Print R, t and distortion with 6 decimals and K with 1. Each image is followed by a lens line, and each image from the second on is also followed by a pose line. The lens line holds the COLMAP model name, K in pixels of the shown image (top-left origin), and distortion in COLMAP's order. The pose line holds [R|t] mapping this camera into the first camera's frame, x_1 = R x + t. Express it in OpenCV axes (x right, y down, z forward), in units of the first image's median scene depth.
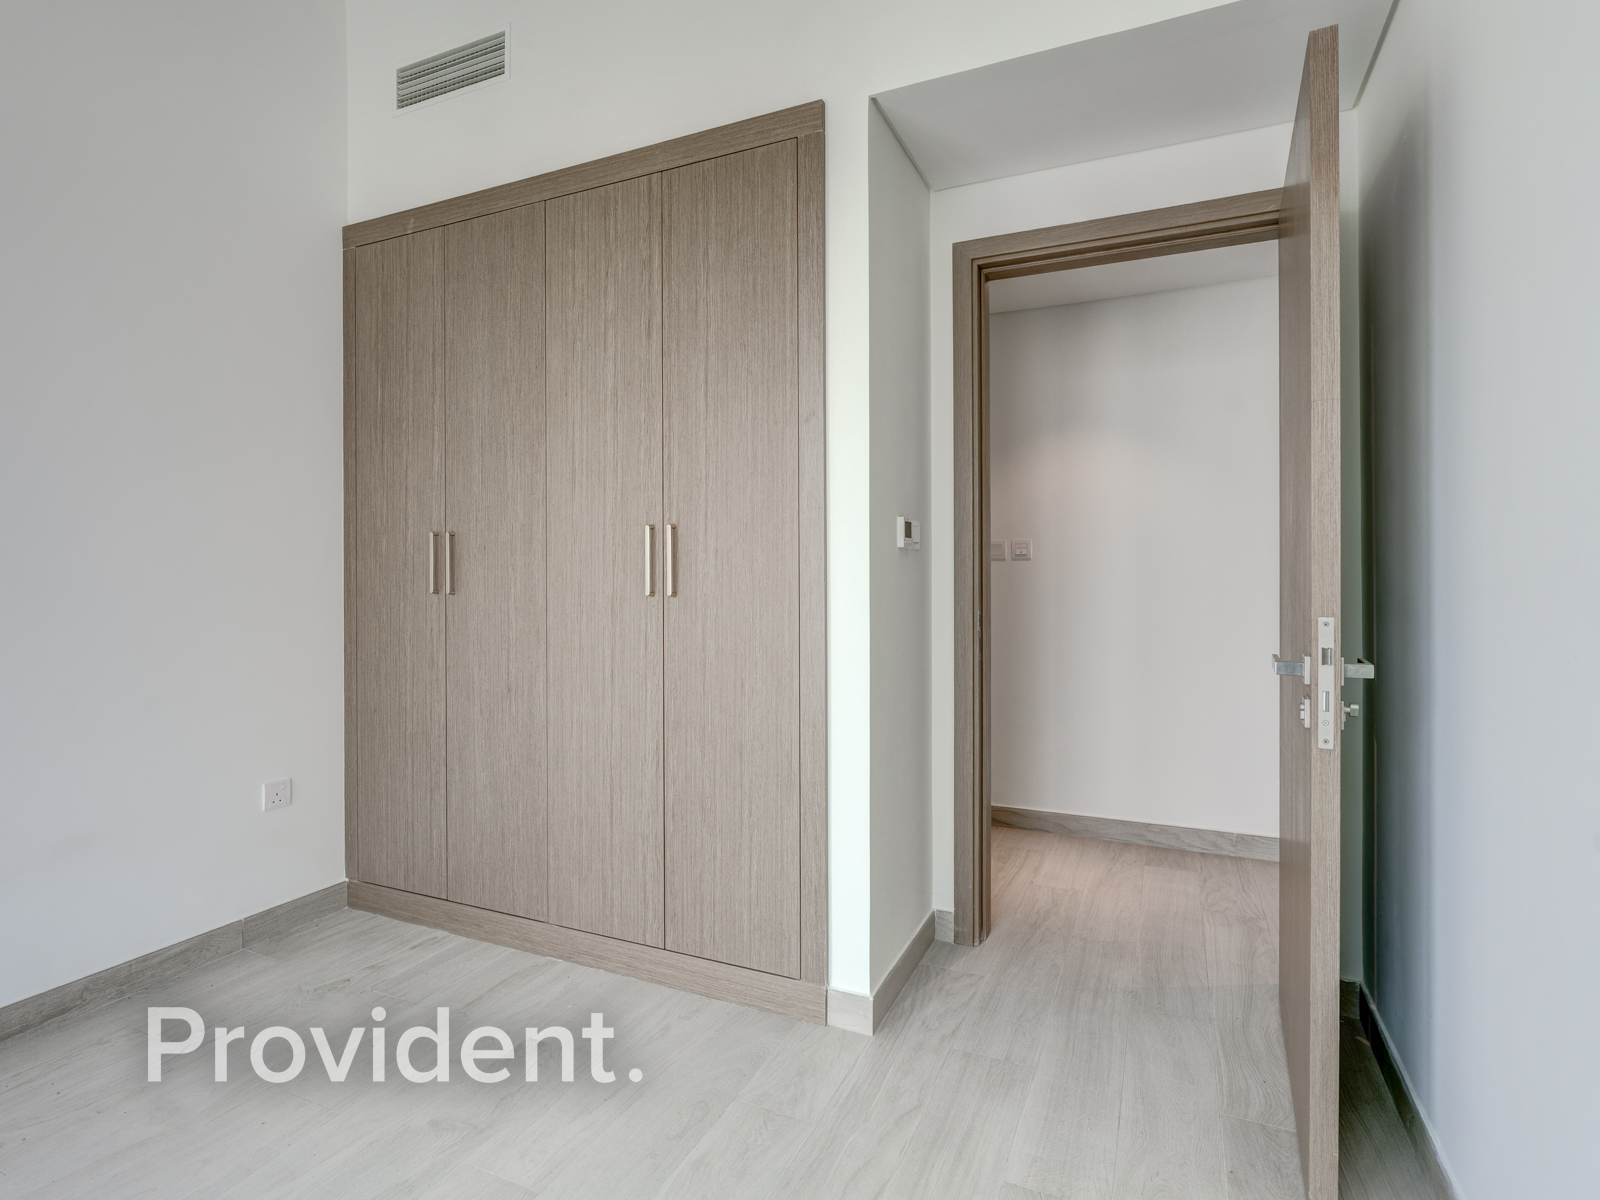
lens RADIAL K [[826.0, 0, 798.7], [0, 826.0, 593.7], [0, 0, 1]] dist [-0.006560, 0.002961]
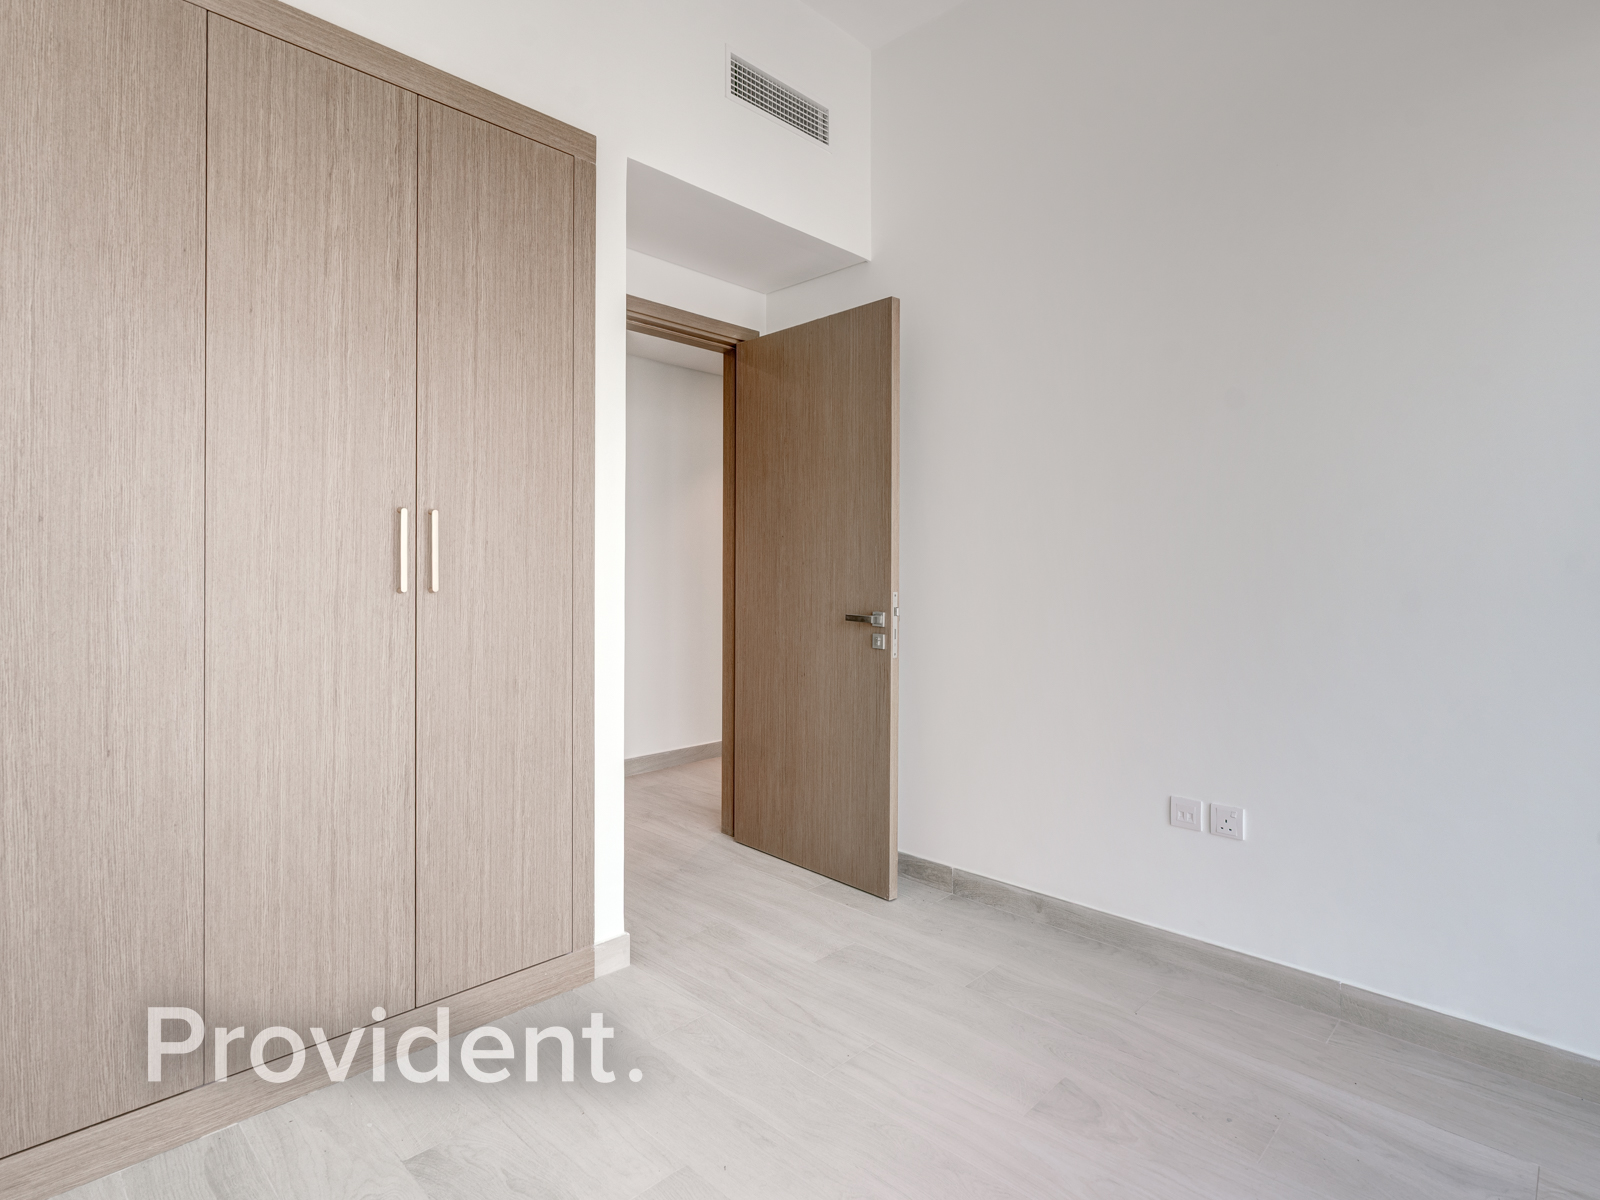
lens RADIAL K [[826.0, 0, 800.3], [0, 826.0, 587.4], [0, 0, 1]] dist [-0.006560, 0.002961]
pose [[0.337020, -0.017008, 0.941344, -0.833839], [0.014703, 0.999810, 0.012800, -0.007489], [-0.941383, 0.009527, 0.337206, 0.341709]]
